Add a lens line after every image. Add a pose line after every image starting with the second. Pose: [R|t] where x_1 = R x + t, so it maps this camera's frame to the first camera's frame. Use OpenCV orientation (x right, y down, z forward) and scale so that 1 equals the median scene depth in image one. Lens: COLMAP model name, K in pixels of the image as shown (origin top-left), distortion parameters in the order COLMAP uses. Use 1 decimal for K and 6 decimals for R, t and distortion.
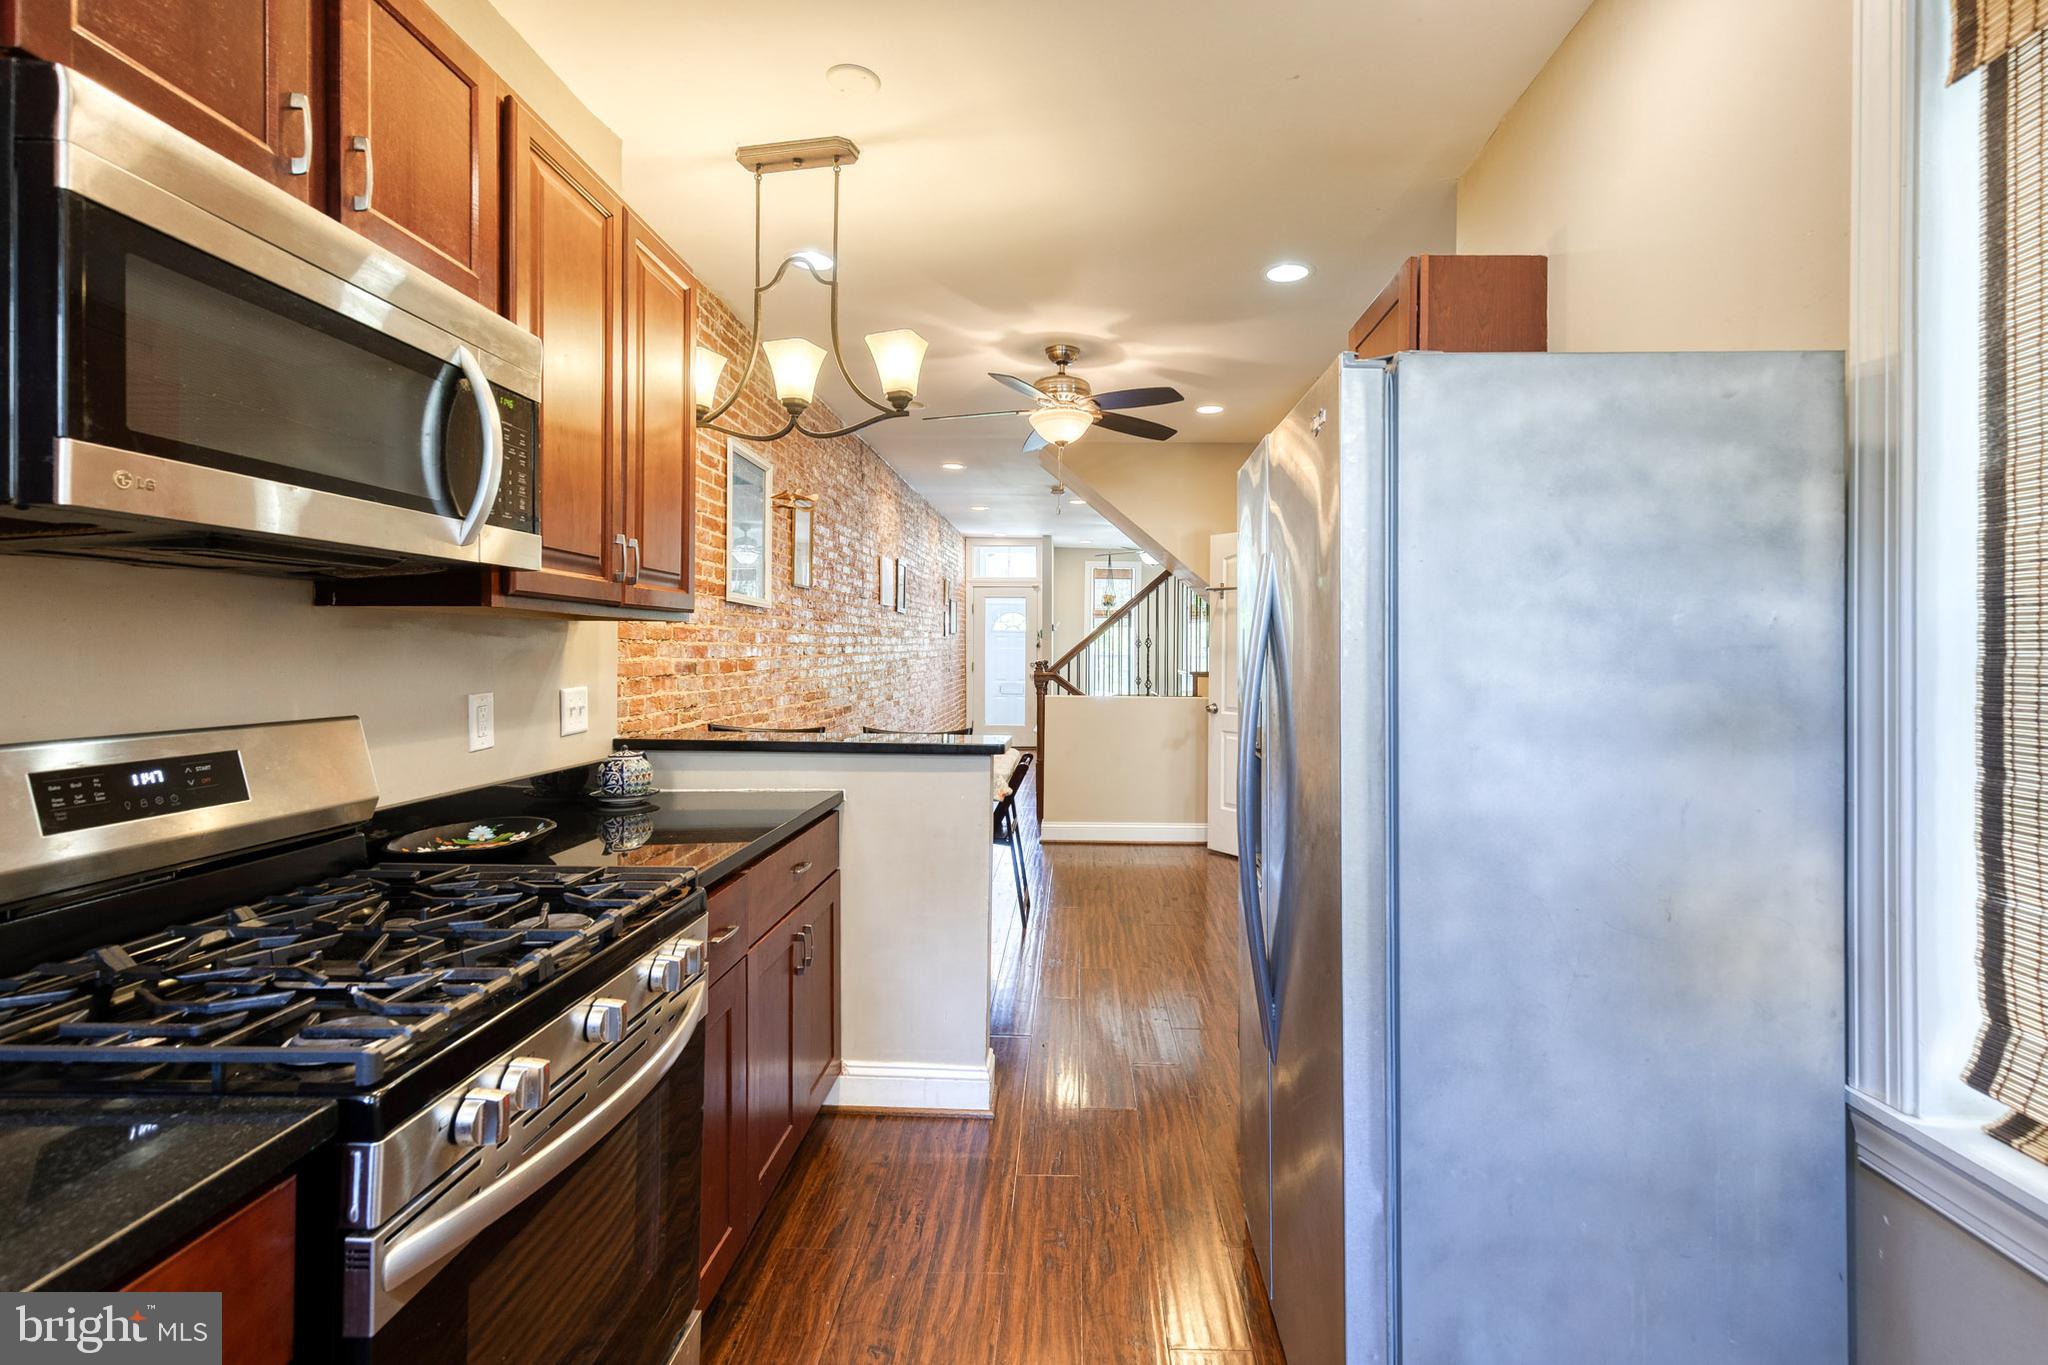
lens RADIAL K [[942.5, 0, 1069.2], [0, 942.5, 648.0], [0, 0, 1]] dist [0.013057, -0.002247]
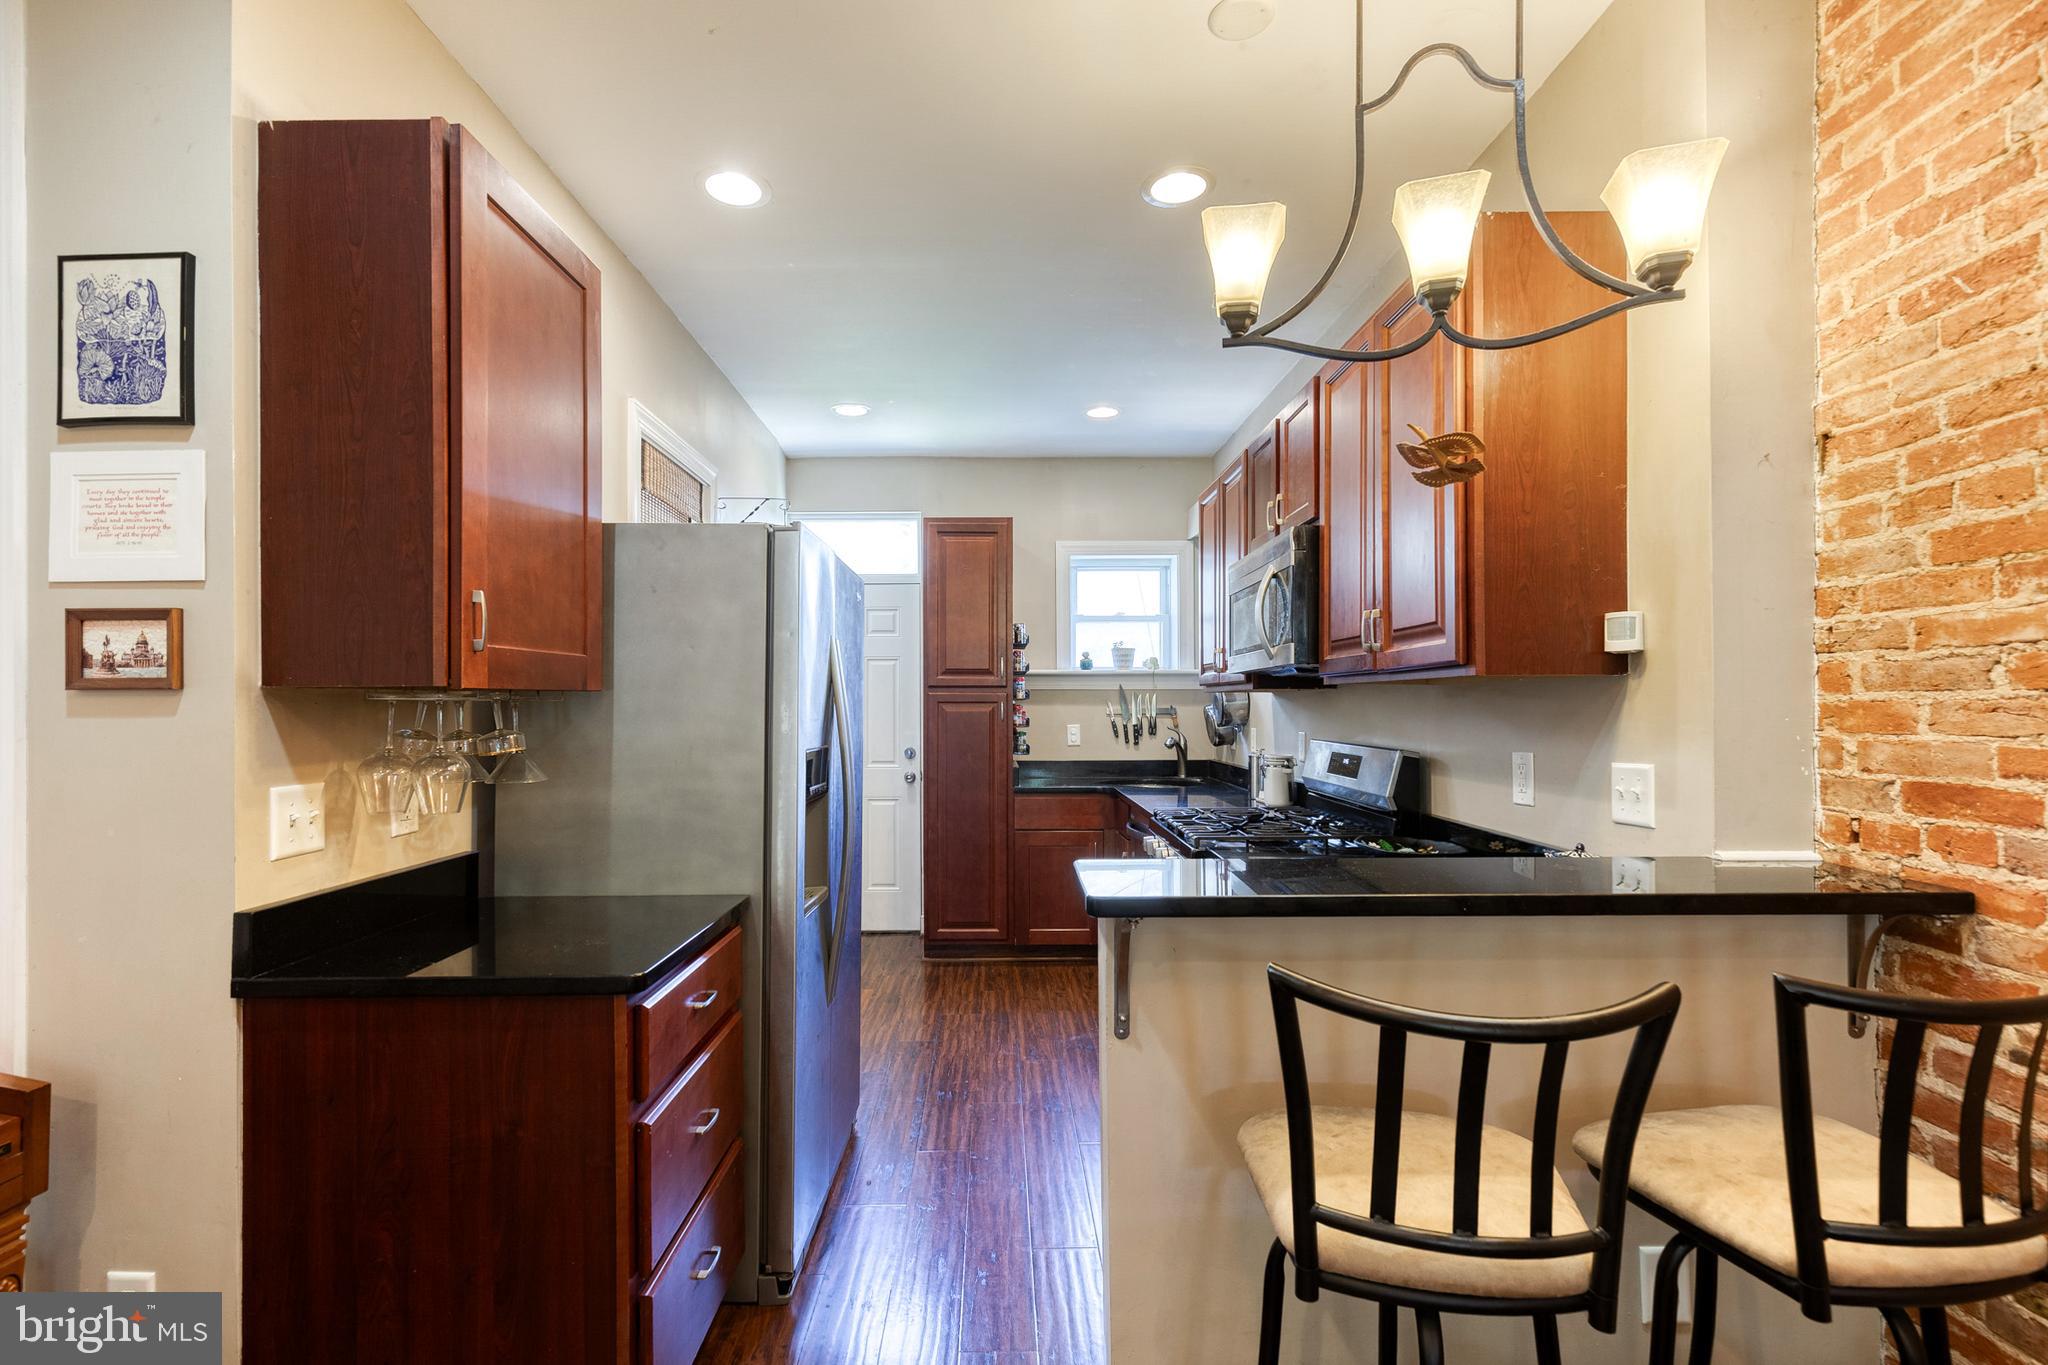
lens RADIAL K [[942.5, 0, 990.2], [0, 942.5, 697.7], [0, 0, 1]] dist [0.013057, -0.002247]
pose [[-0.999998, 0.001483, -0.001213, -0.012306], [0.001495, 0.999946, -0.010297, -0.002889], [0.001197, -0.010299, -0.999946, 1.587926]]
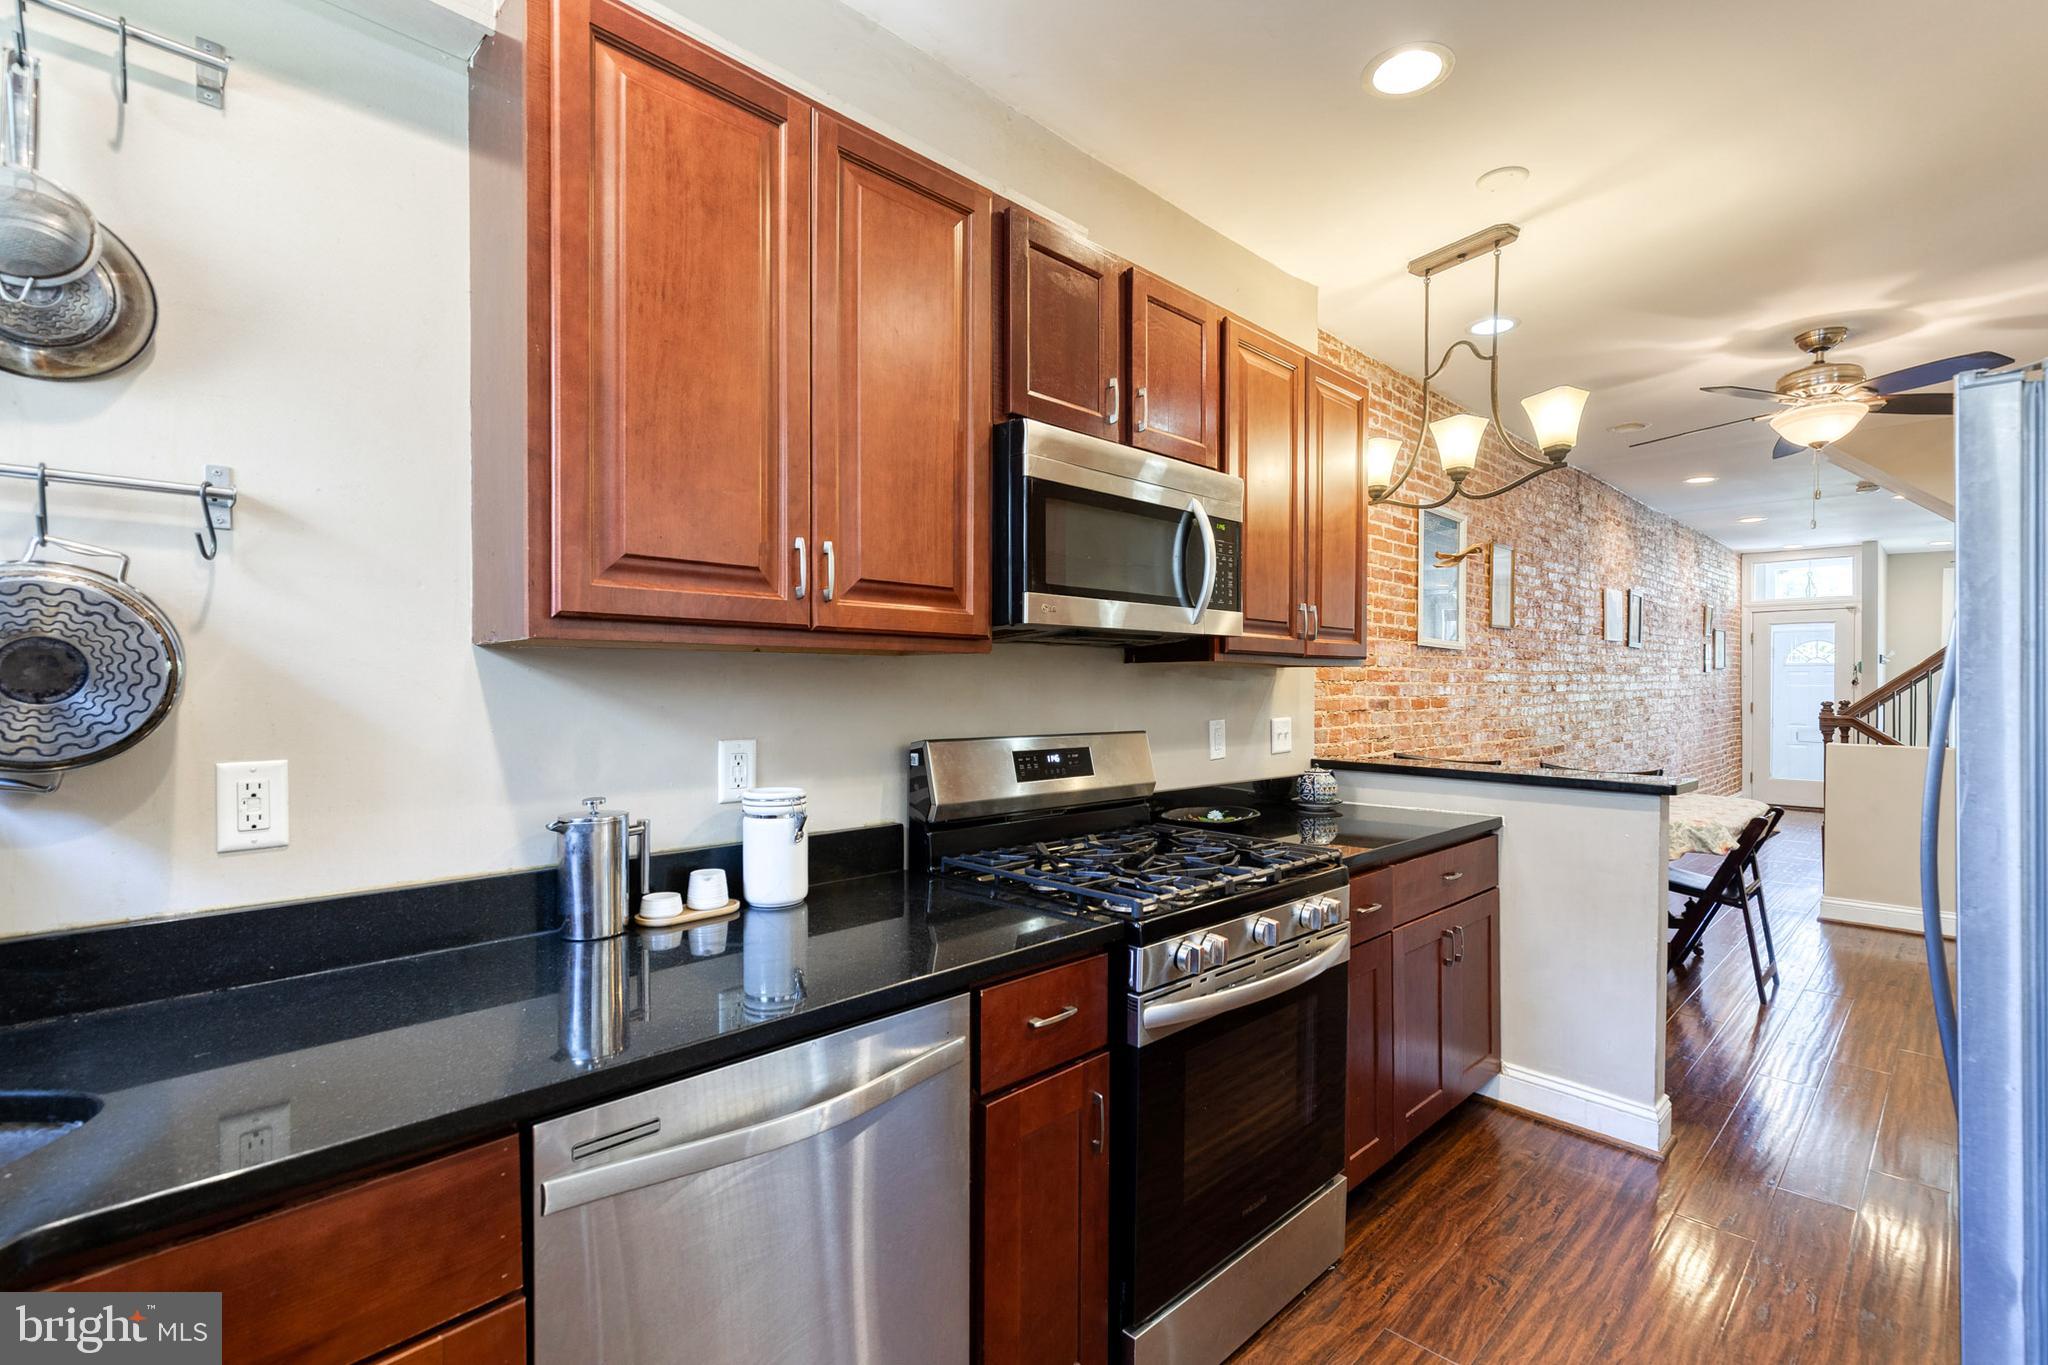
lens RADIAL K [[942.5, 0, 1056.6], [0, 942.5, 691.0], [0, 0, 1]] dist [0.013057, -0.002247]
pose [[0.722455, 0.000532, -0.691417, 0.147468], [0.003133, 0.999987, 0.004043, -0.001831], [0.691410, -0.005087, 0.722444, -0.154668]]
